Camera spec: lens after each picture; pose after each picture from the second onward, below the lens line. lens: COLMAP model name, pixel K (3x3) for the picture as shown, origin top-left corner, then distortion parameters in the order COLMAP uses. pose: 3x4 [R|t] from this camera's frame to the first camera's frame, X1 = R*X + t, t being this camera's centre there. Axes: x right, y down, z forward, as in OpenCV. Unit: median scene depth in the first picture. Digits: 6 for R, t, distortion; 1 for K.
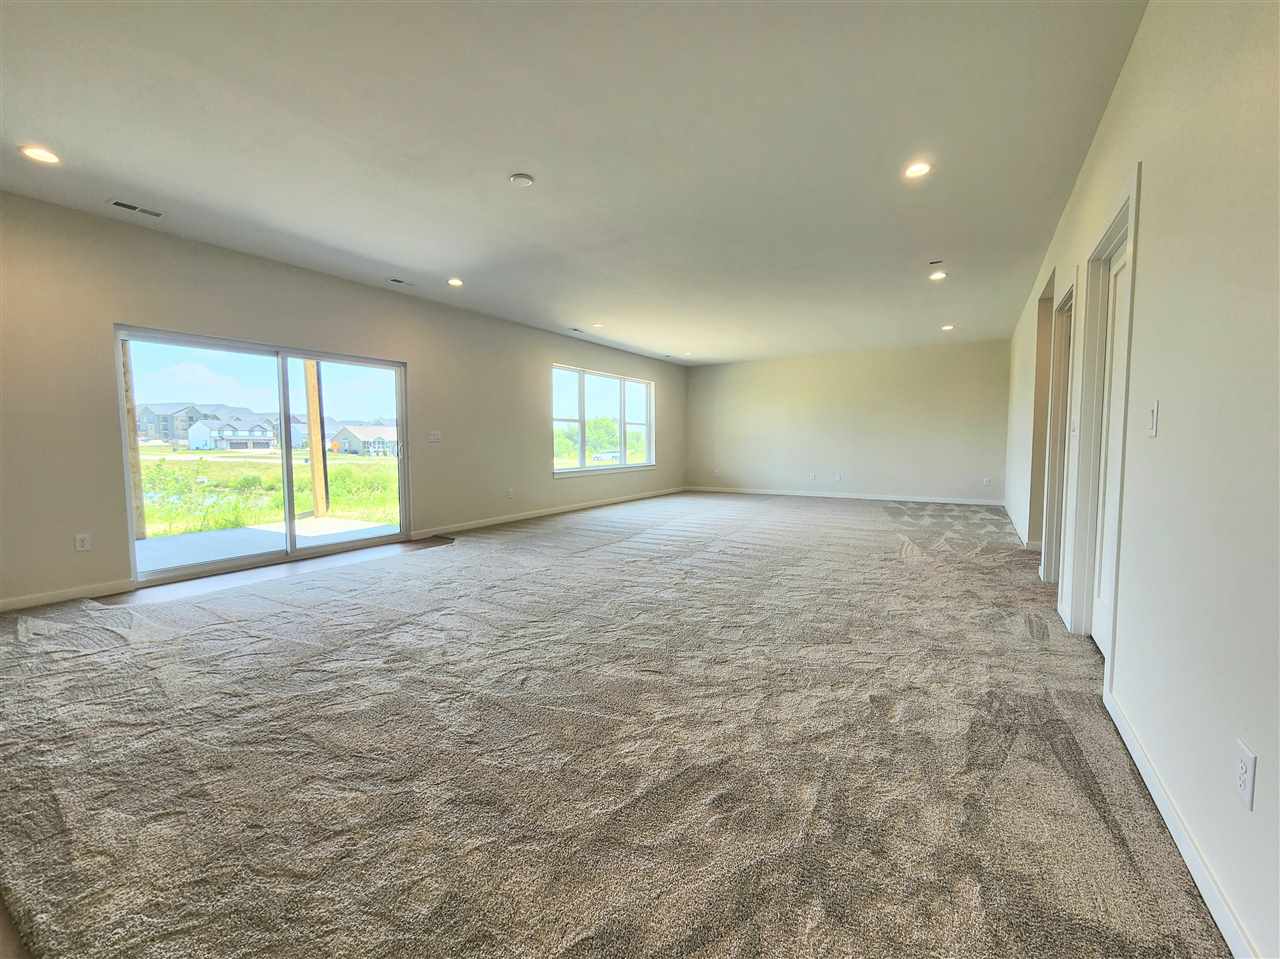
lens RADIAL K [[545.1, 0, 660.4], [0, 545.1, 478.9], [0, 0, 1]] dist [-0.000178, -0.000285]
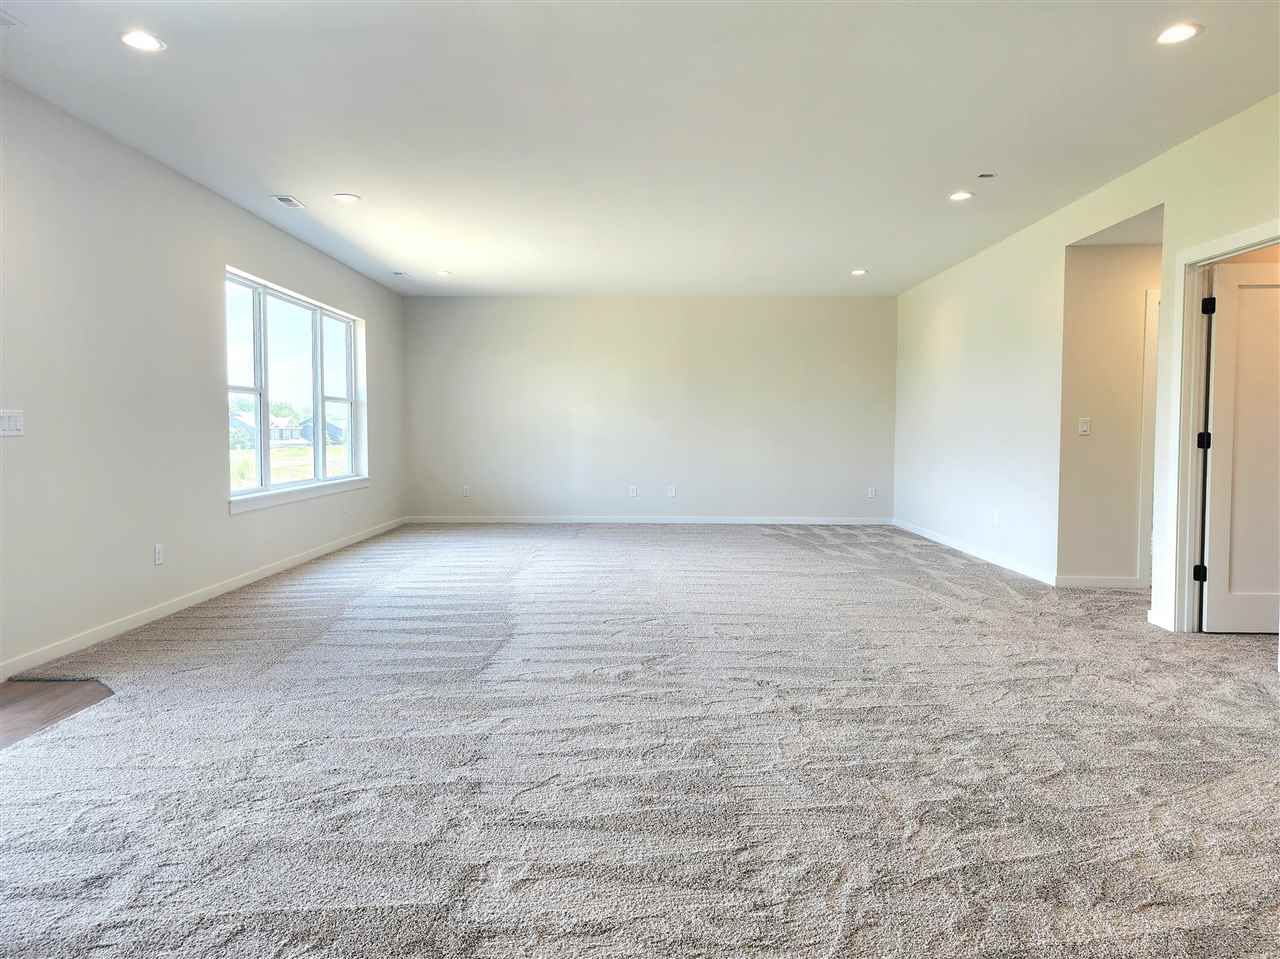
lens RADIAL K [[880.1, 0, 655.4], [0, 880.1, 475.4], [0, 0, 1]] dist [0.070624, -0.055803]
pose [[0.862805, -0.020512, 0.505120, -0.532867], [0.029940, 0.999496, -0.010553, -0.030626], [-0.504649, 0.024228, 0.862985, 0.330583]]
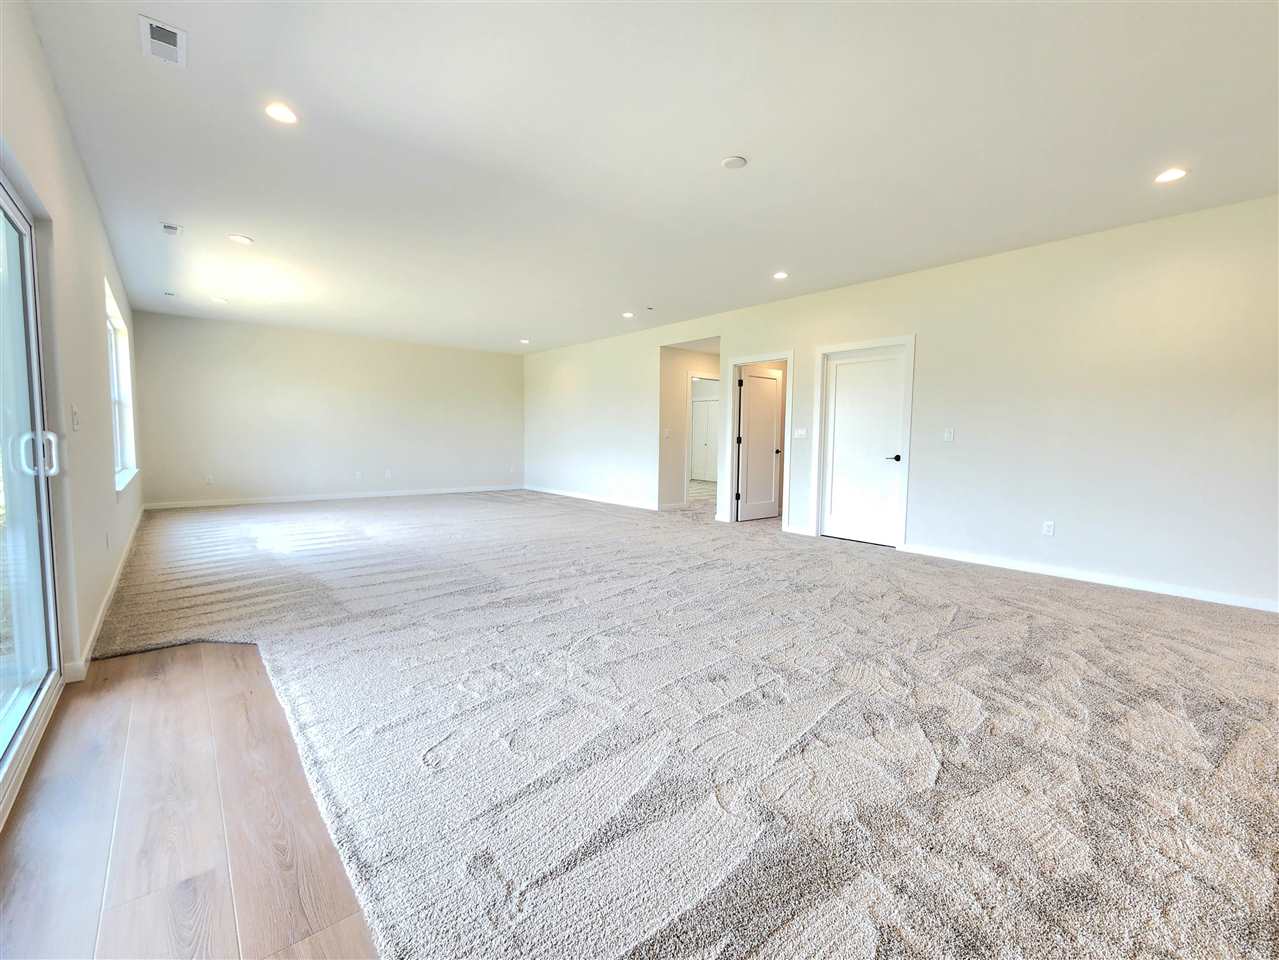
lens RADIAL K [[544.7, 0, 659.9], [0, 544.7, 479.4], [0, 0, 1]] dist [-0.000178, -0.000285]
pose [[0.314682, -0.066102, 0.946893, -1.036911], [0.051165, 0.997303, 0.052617, -0.048506], [-0.947817, 0.031890, 0.317216, 0.713106]]
